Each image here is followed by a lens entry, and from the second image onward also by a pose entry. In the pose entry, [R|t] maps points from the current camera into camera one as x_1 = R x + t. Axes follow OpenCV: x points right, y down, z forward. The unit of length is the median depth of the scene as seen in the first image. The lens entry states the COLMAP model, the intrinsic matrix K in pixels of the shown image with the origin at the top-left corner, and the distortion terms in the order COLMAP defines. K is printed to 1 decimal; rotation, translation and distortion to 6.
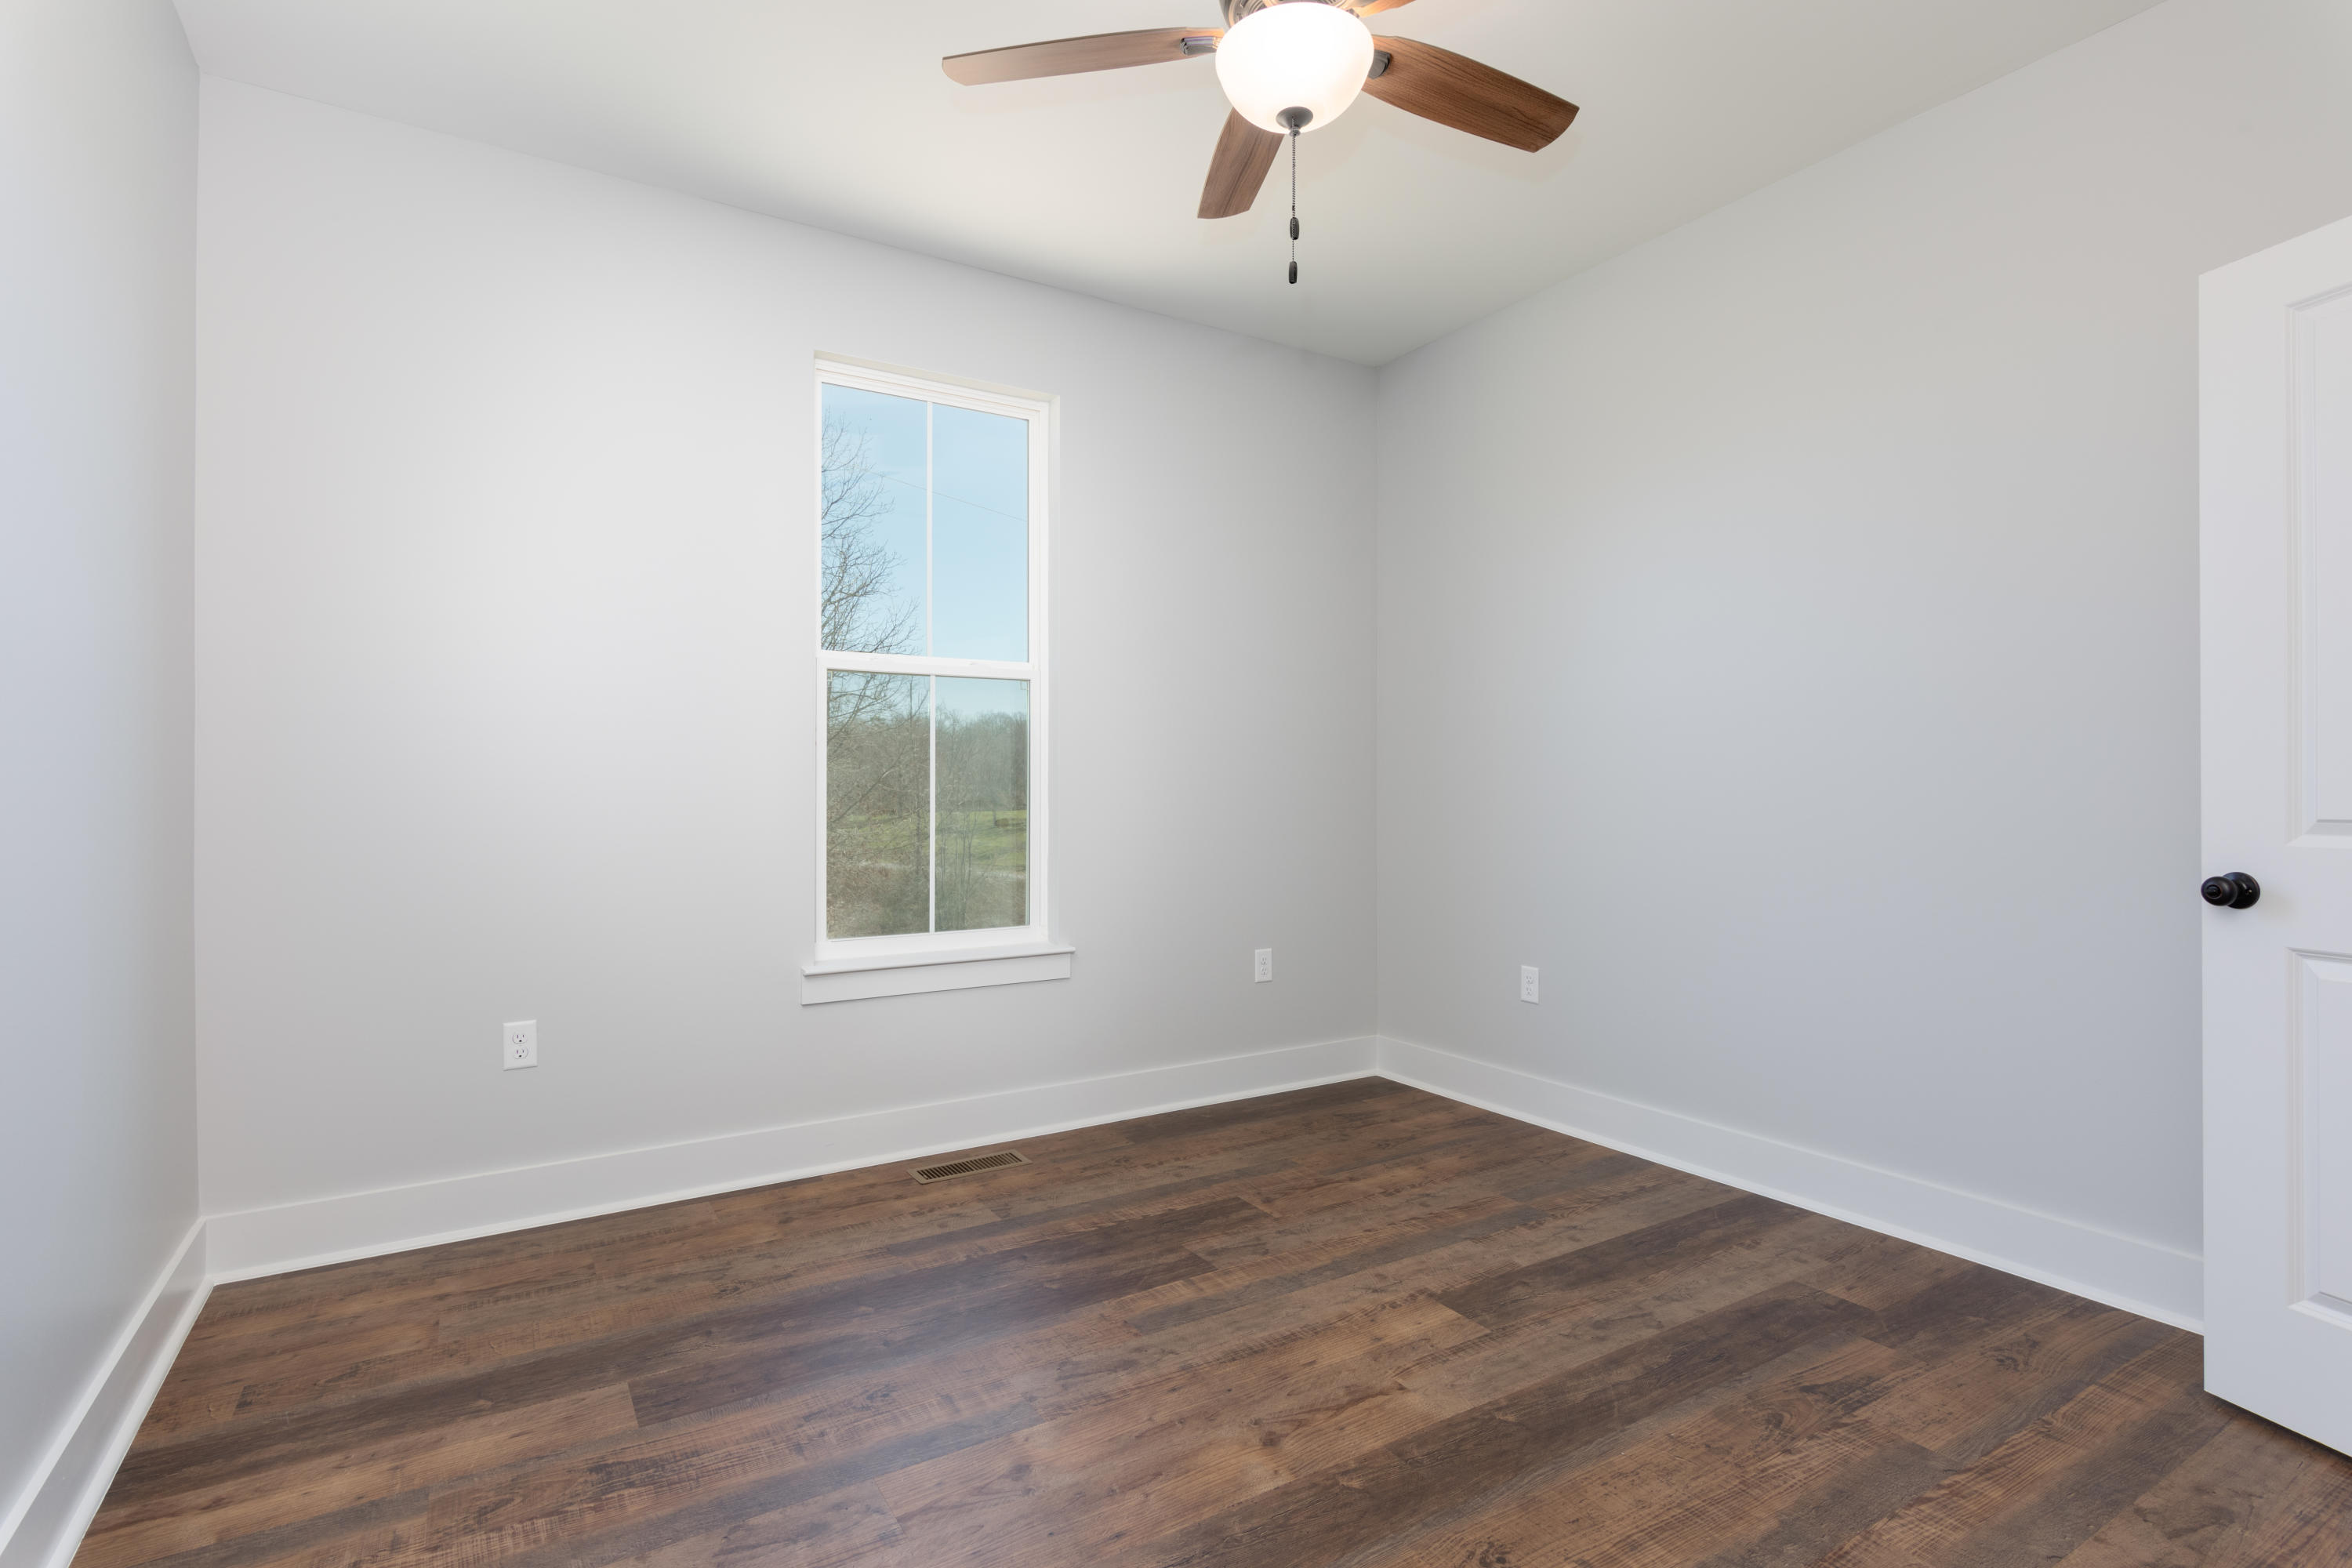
lens RADIAL K [[1142.2, 0, 1167.3], [0, 1142.2, 790.6], [0, 0, 1]] dist [-0.015654, 0.001075]
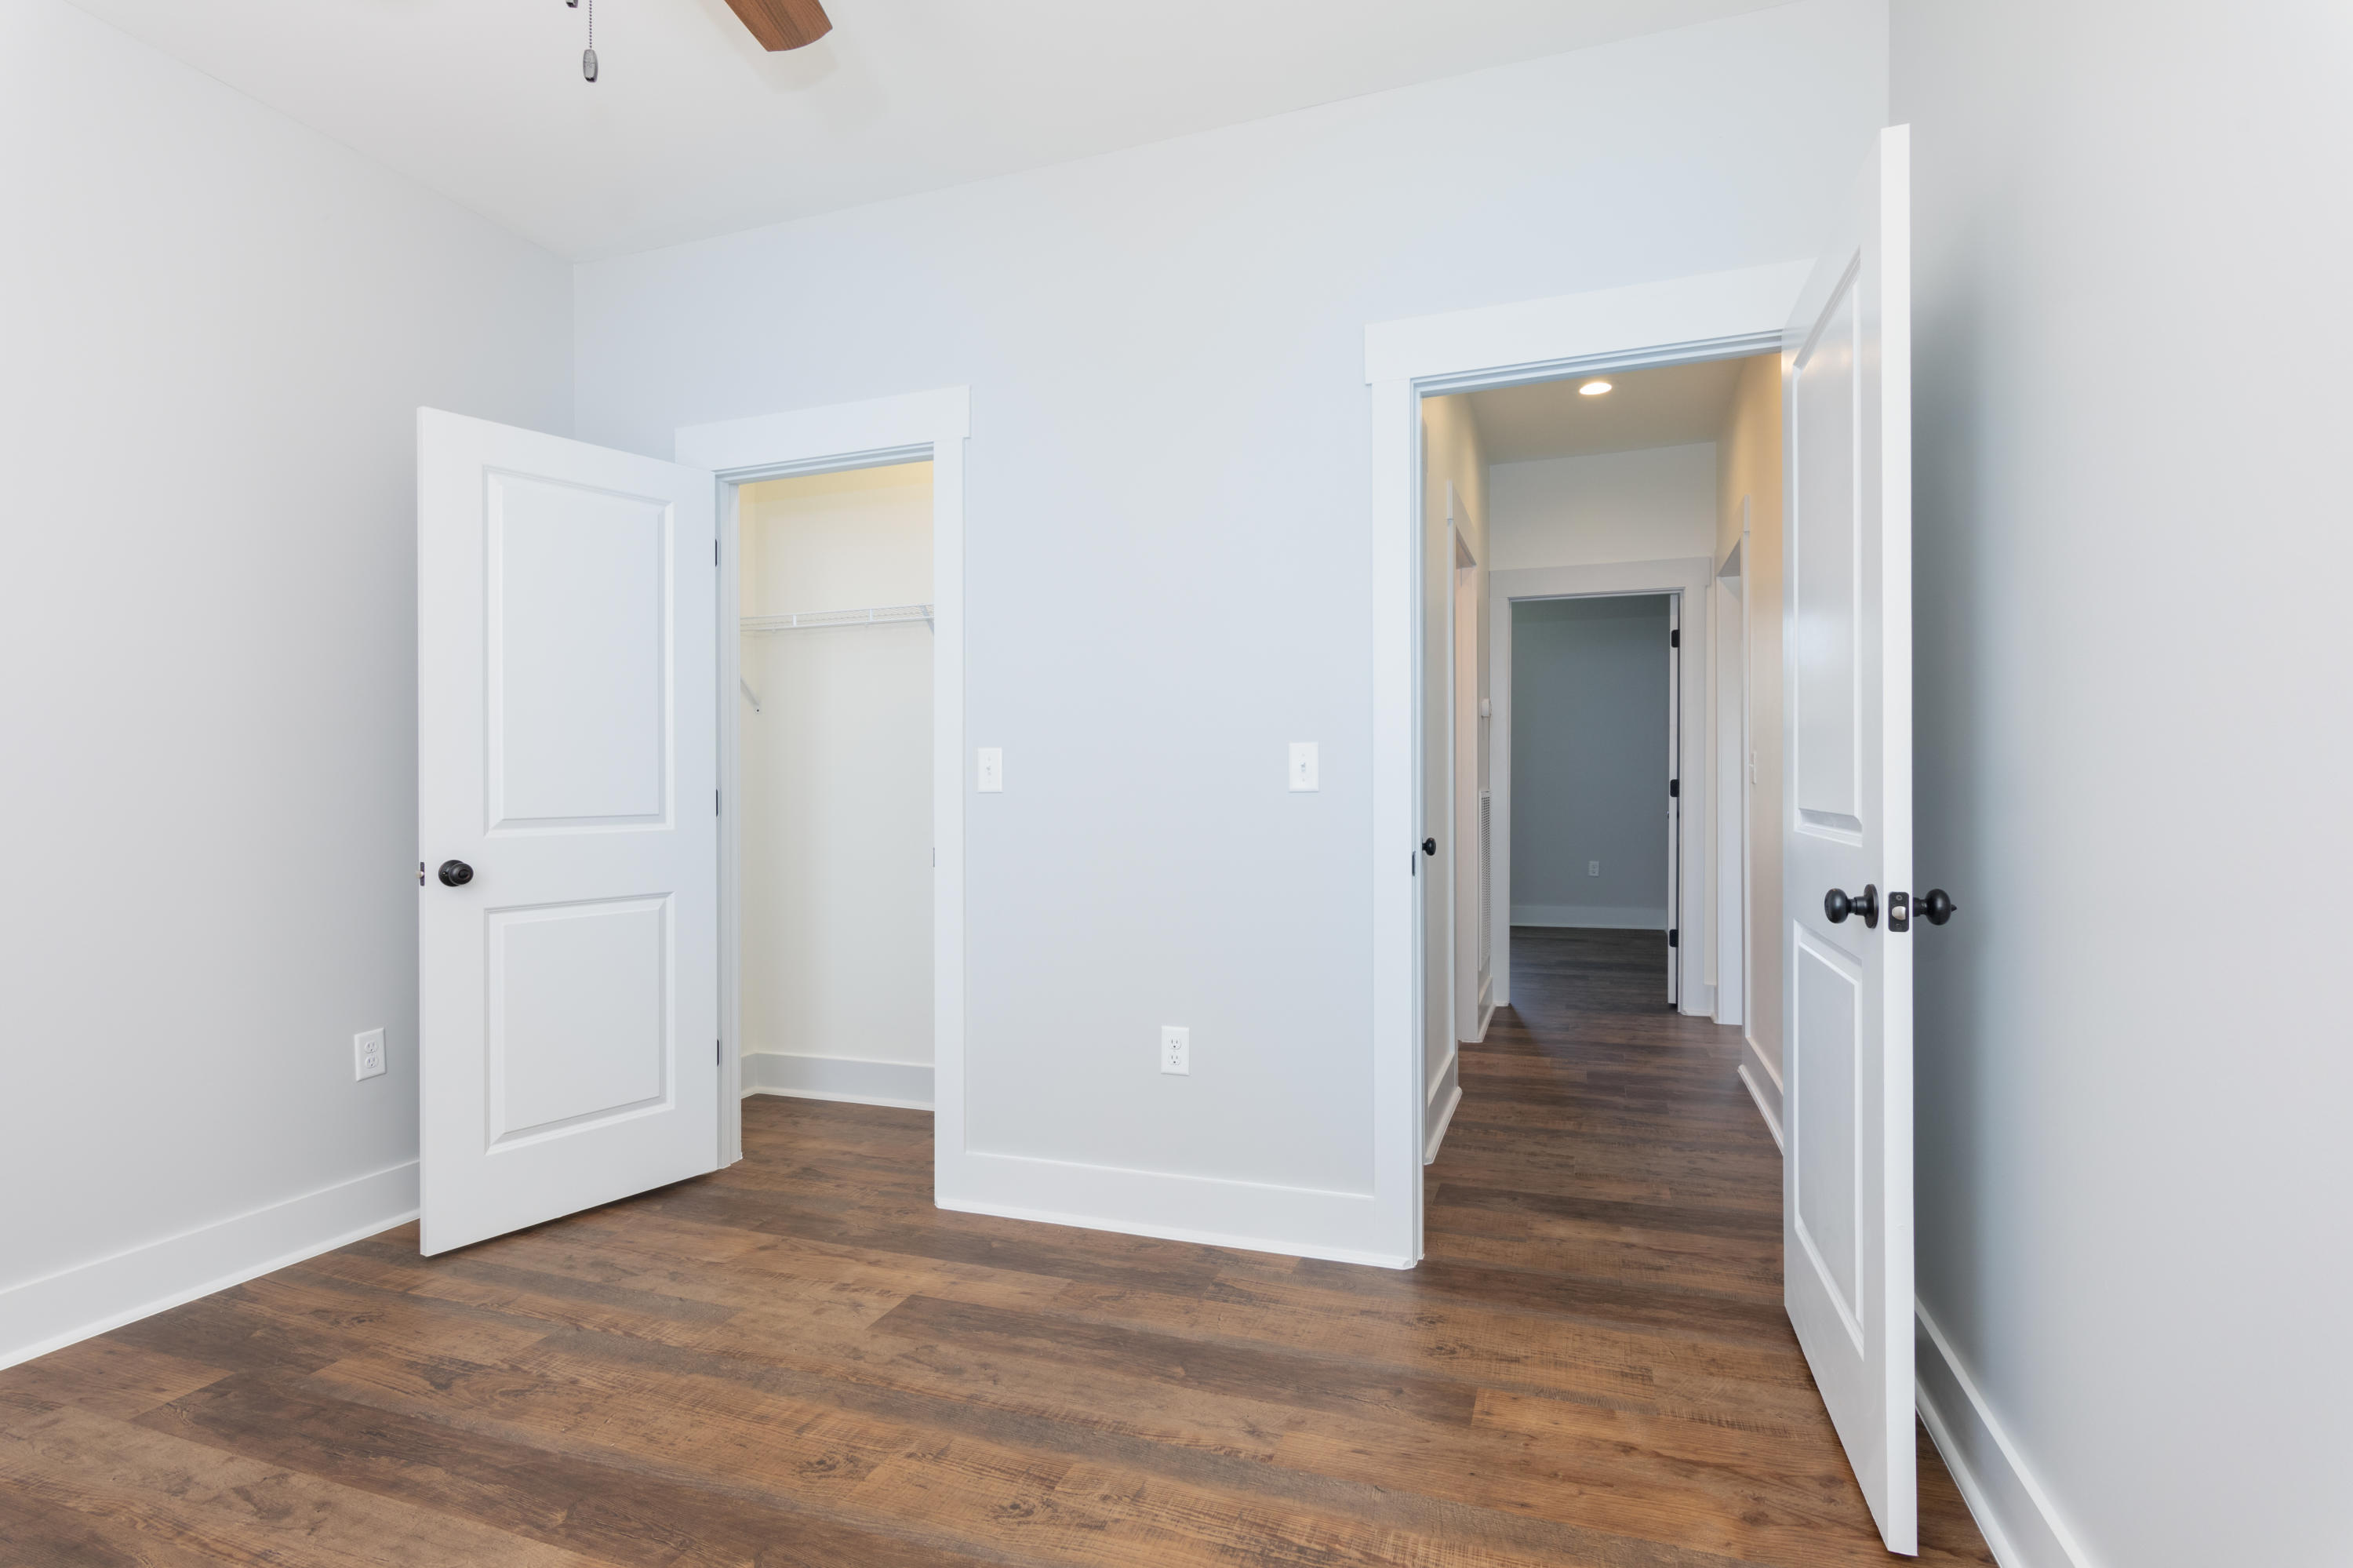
lens RADIAL K [[1142.7, 0, 1177.3], [0, 1142.7, 793.4], [0, 0, 1]] dist [-0.015654, 0.001075]
pose [[-0.634177, 0.008274, 0.773144, -0.657934], [0.018692, 0.999815, 0.004633, 0.000370], [-0.772962, 0.017389, -0.634214, 1.138033]]
